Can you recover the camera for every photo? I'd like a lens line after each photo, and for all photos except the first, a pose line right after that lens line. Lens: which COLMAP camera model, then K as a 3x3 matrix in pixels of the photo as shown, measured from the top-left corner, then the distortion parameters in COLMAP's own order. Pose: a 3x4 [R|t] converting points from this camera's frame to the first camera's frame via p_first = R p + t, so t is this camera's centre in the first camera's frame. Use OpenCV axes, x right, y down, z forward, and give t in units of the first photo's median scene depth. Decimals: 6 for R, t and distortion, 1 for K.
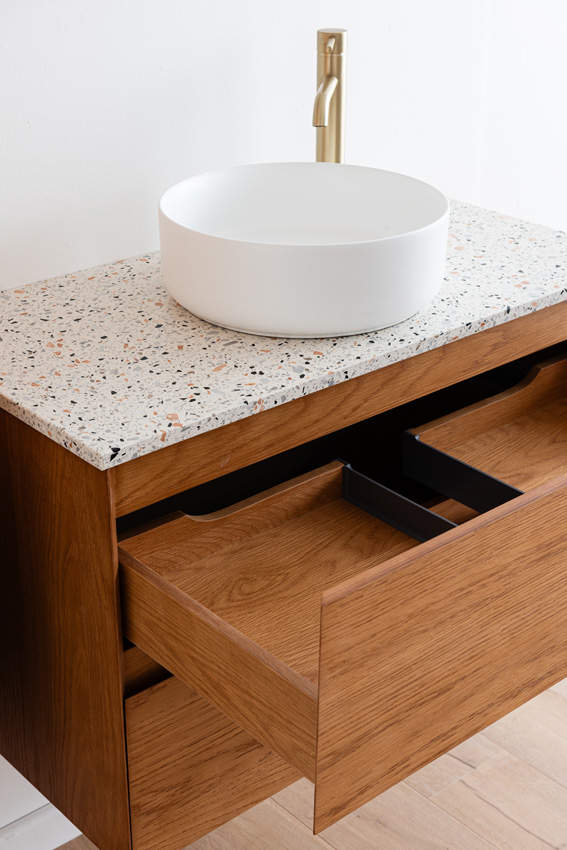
lens RADIAL K [[1373.7, 0, 283.5], [0, 1373.7, 425.0], [0, 0, 1]] dist [0.001846, 0.072414]
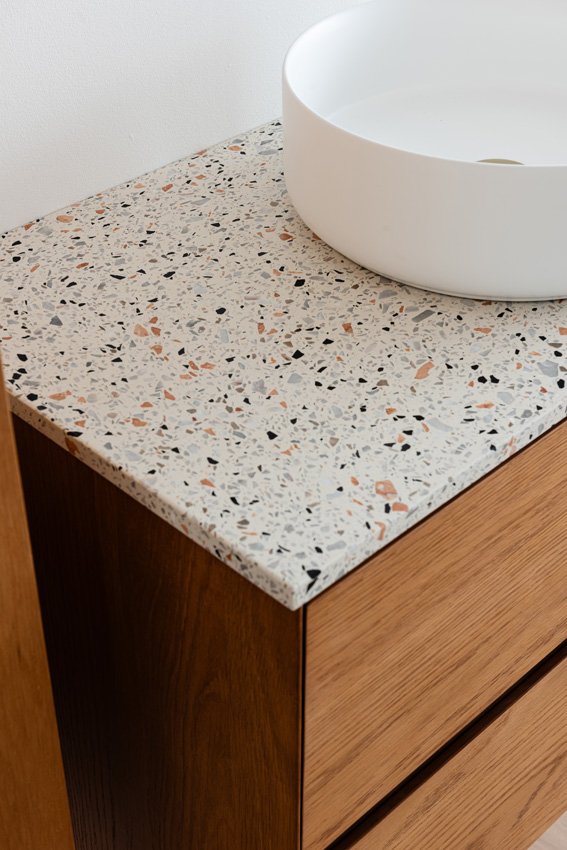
lens RADIAL K [[1373.7, 0, 283.5], [0, 1373.7, 425.0], [0, 0, 1]] dist [0.001846, 0.072414]
pose [[0.997790, -0.042576, 0.051021, -0.136913], [0.032224, 0.981479, 0.188841, -0.131307], [-0.058116, -0.186779, 0.980681, 0.367184]]
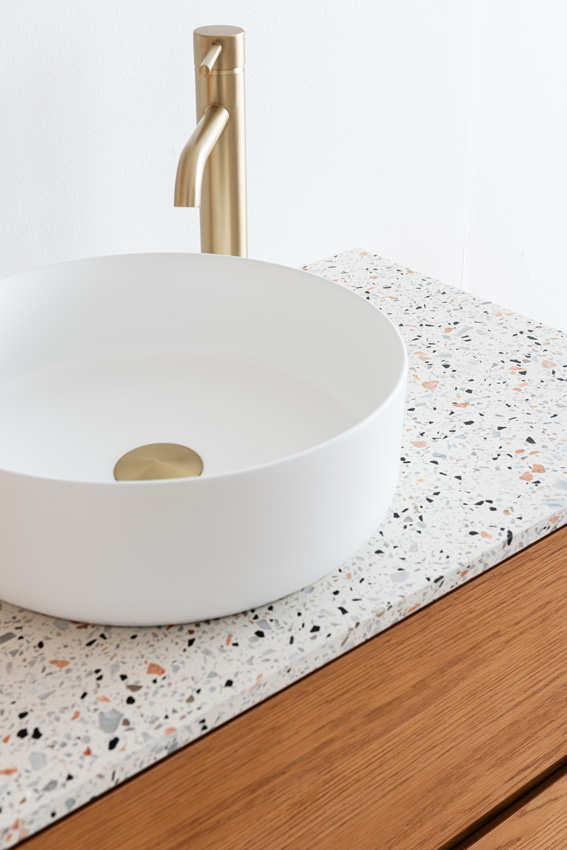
lens RADIAL K [[1334.9, 0, 283.5], [0, 1334.9, 425.0], [0, 0, 1]] dist [0.002173, 0.040248]
pose [[0.999994, -0.002770, -0.001922, 0.074765], [0.002887, 0.997947, 0.063978, -0.177218], [0.001740, -0.063983, 0.997949, 0.473808]]
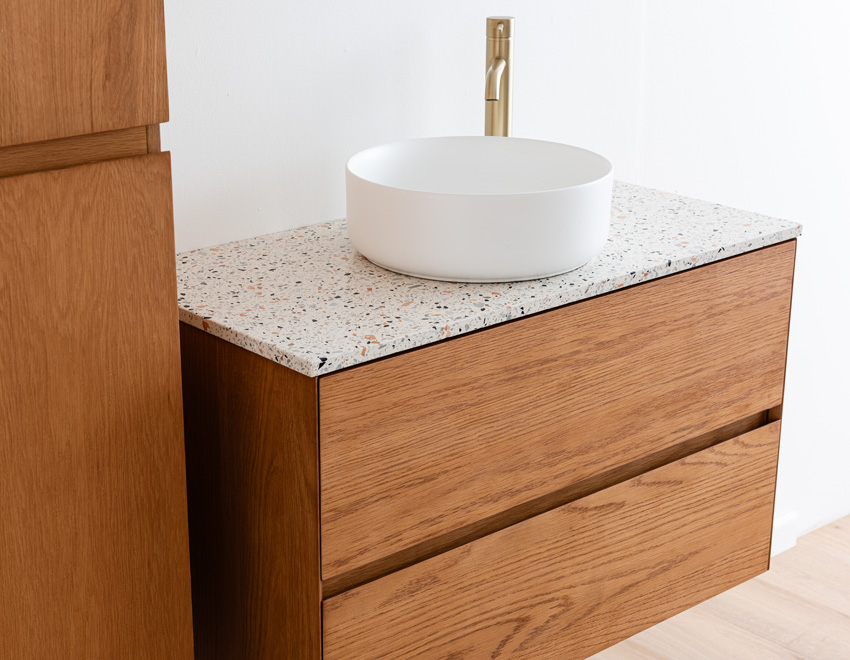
lens RADIAL K [[1617.9, 0, 360.3], [0, 1617.9, 332.1], [0, 0, 1]] dist [0.007308, -0.060893]
pose [[0.999630, -0.000361, -0.027202, -0.046702], [-0.003007, 0.992320, -0.123659, 0.135241], [0.027038, 0.123695, 0.991952, -0.273404]]
